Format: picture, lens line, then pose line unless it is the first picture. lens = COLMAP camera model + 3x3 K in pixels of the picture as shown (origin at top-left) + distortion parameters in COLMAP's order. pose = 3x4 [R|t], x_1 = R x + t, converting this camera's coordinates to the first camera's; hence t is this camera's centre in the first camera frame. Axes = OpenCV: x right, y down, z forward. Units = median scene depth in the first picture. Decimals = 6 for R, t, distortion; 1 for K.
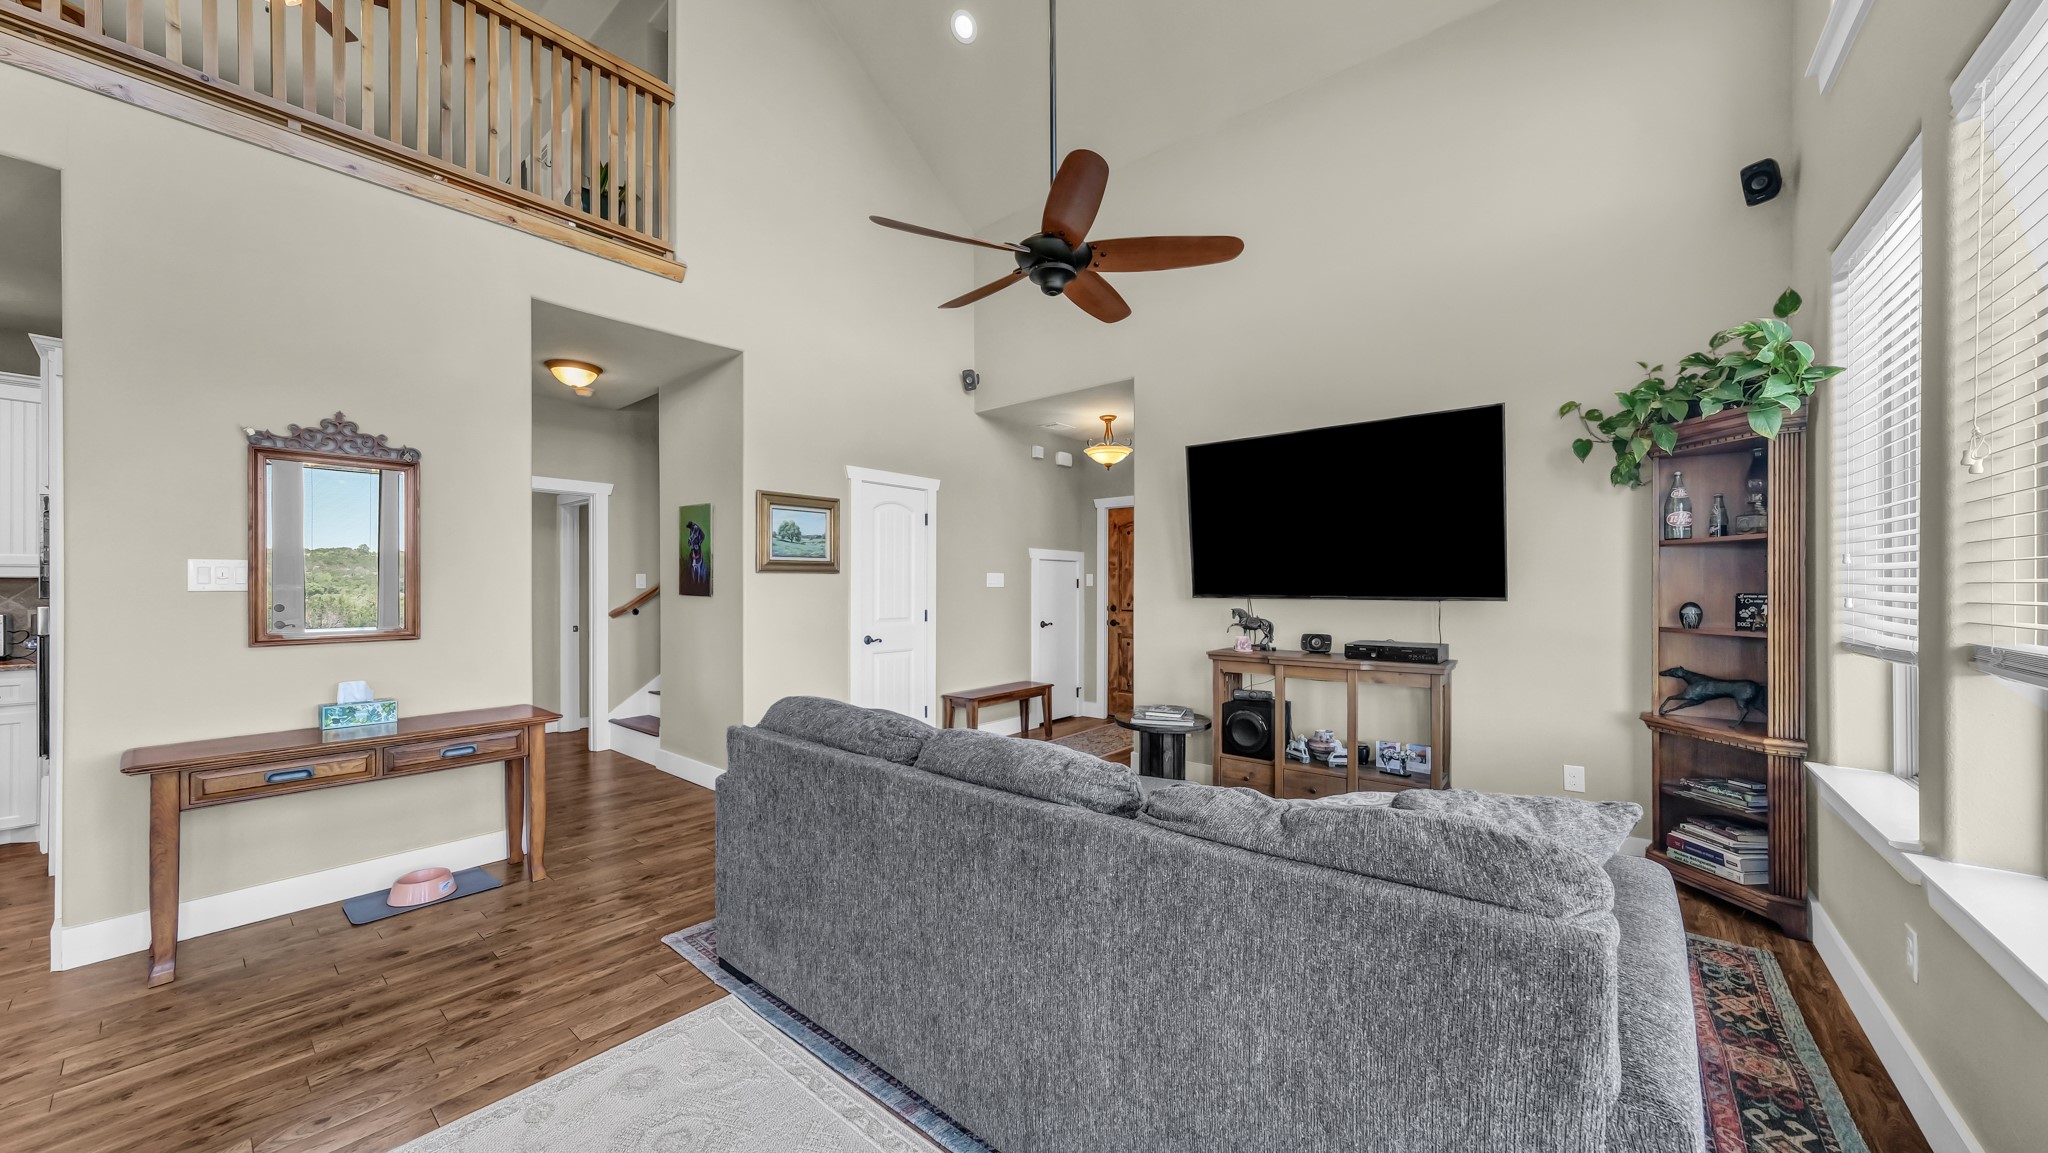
lens RADIAL K [[706.1, 0, 1003.8], [0, 706.1, 569.9], [0, 0, 1]] dist [-0.000652, 0.001947]
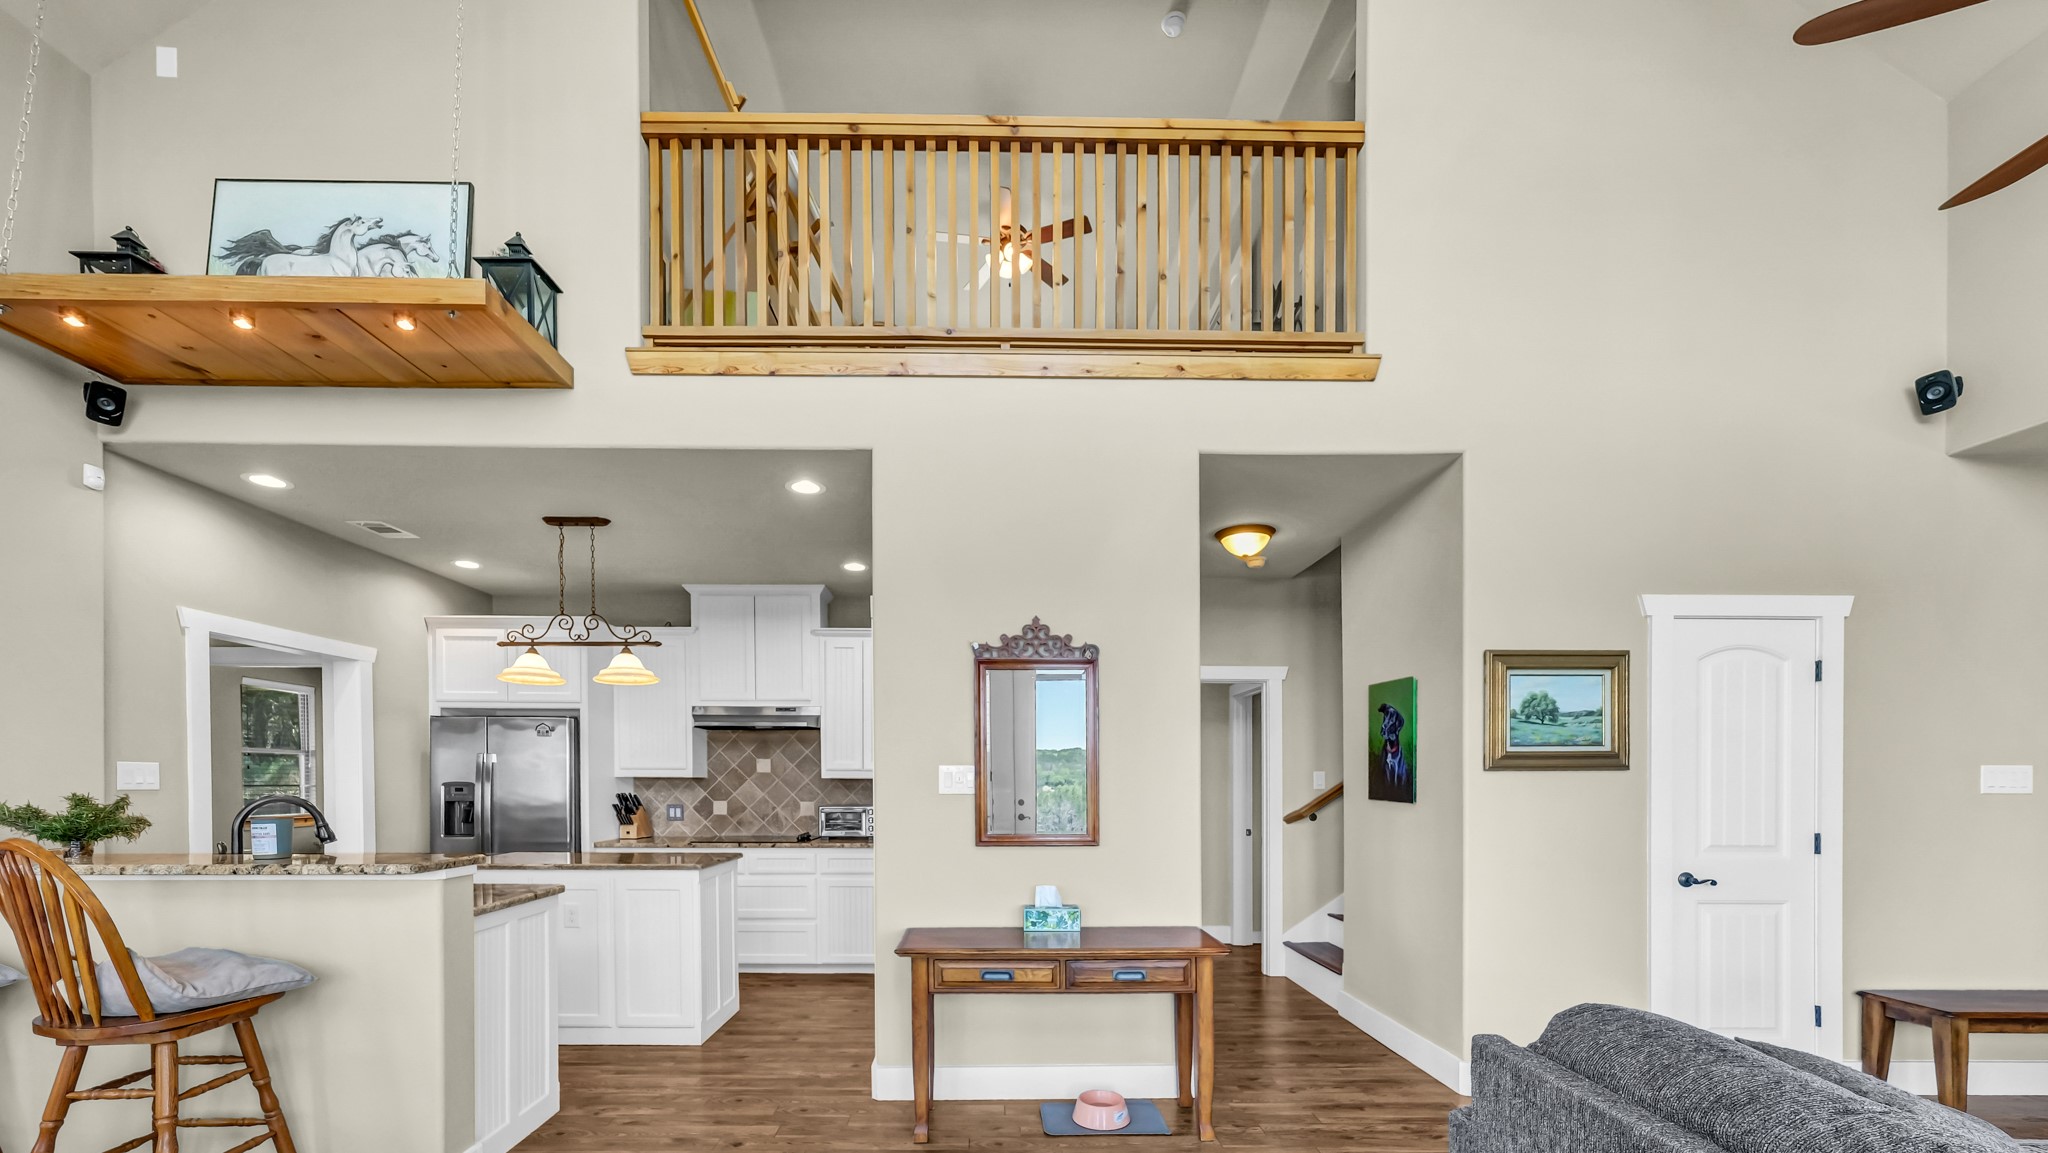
lens RADIAL K [[772.1, 0, 988.0], [0, 772.1, 793.8], [0, 0, 1]] dist [-0.005126, 0.002232]
pose [[0.643136, 0.017355, -0.765555, -0.099302], [0.013780, 0.999319, 0.034231, -0.006880], [0.765628, -0.032564, 0.642459, 0.169730]]
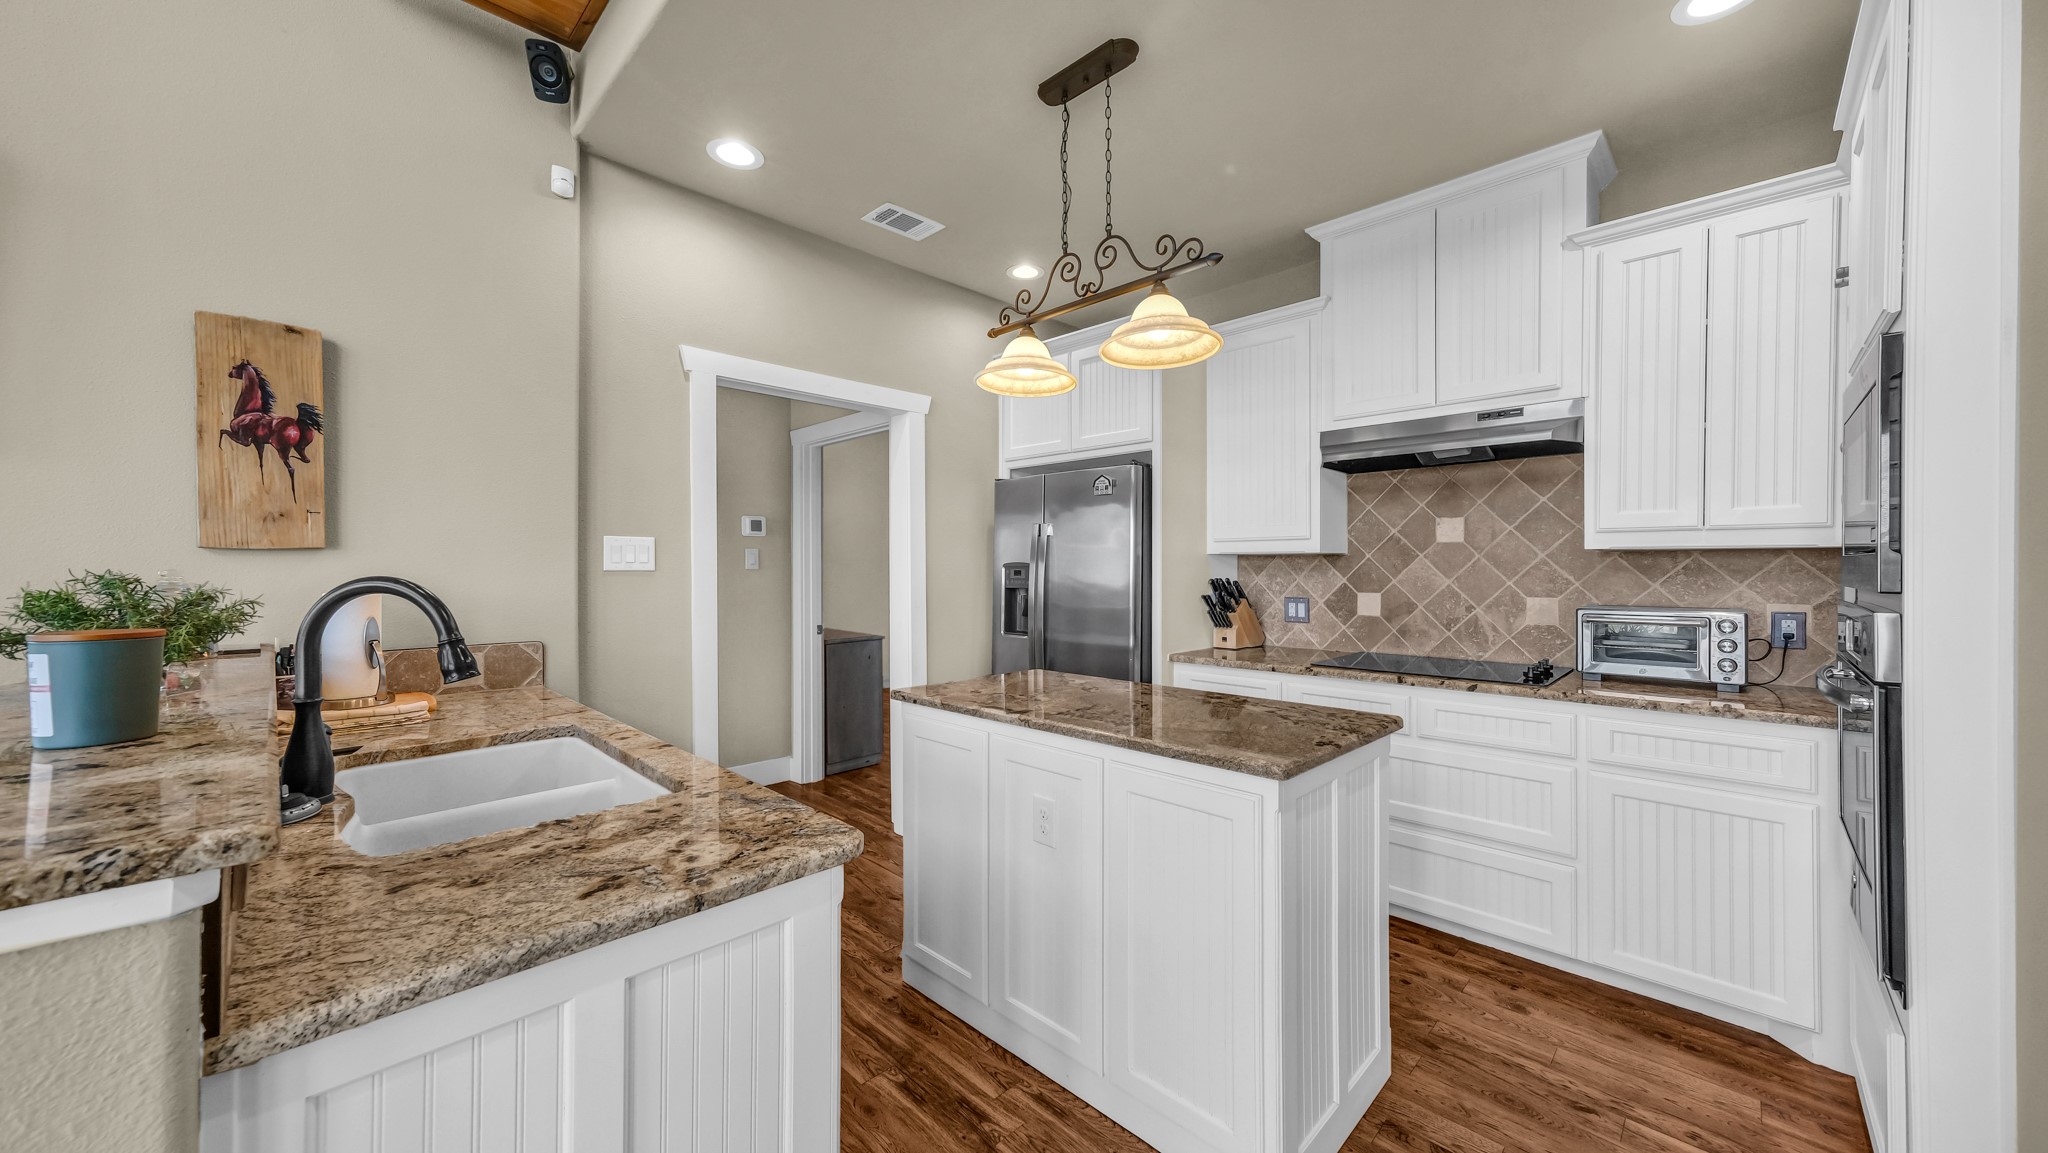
lens RADIAL K [[740.1, 0, 1065.2], [0, 740.1, 575.9], [0, 0, 1]] dist [-0.003365, 0.000742]
pose [[-0.049534, 0.015468, -0.998653, -0.656060], [0.024670, 0.999594, 0.014259, 0.009225], [0.998468, -0.023931, -0.049896, 0.403045]]
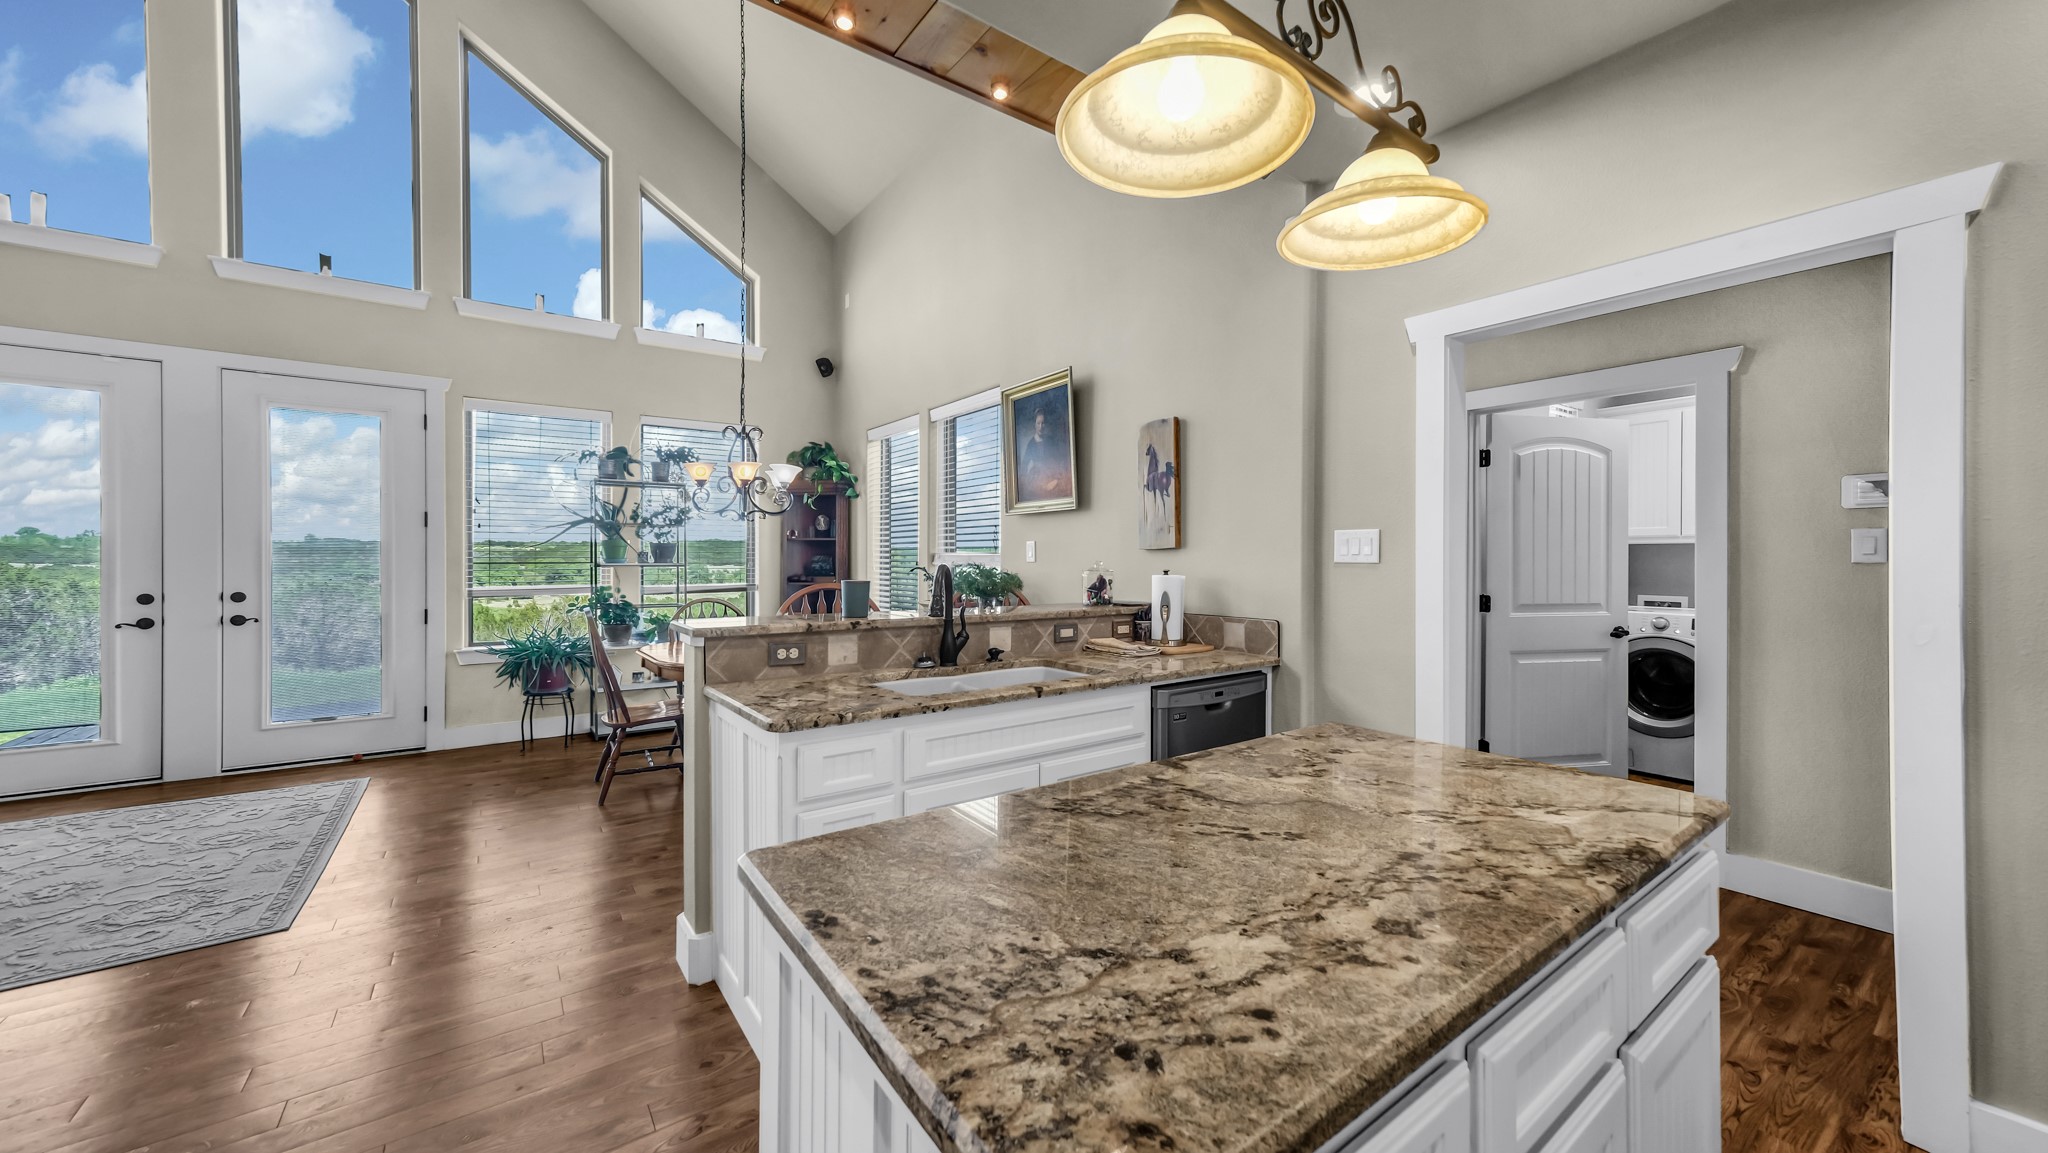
lens RADIAL K [[706.1, 0, 1038.7], [0, 706.1, 567.2], [0, 0, 1]] dist [-0.000652, 0.001947]
pose [[-0.969792, -0.001925, 0.243928, -1.143087], [-0.006278, 0.999835, -0.017071, 0.018324], [-0.243854, -0.018087, -0.969643, 0.617839]]
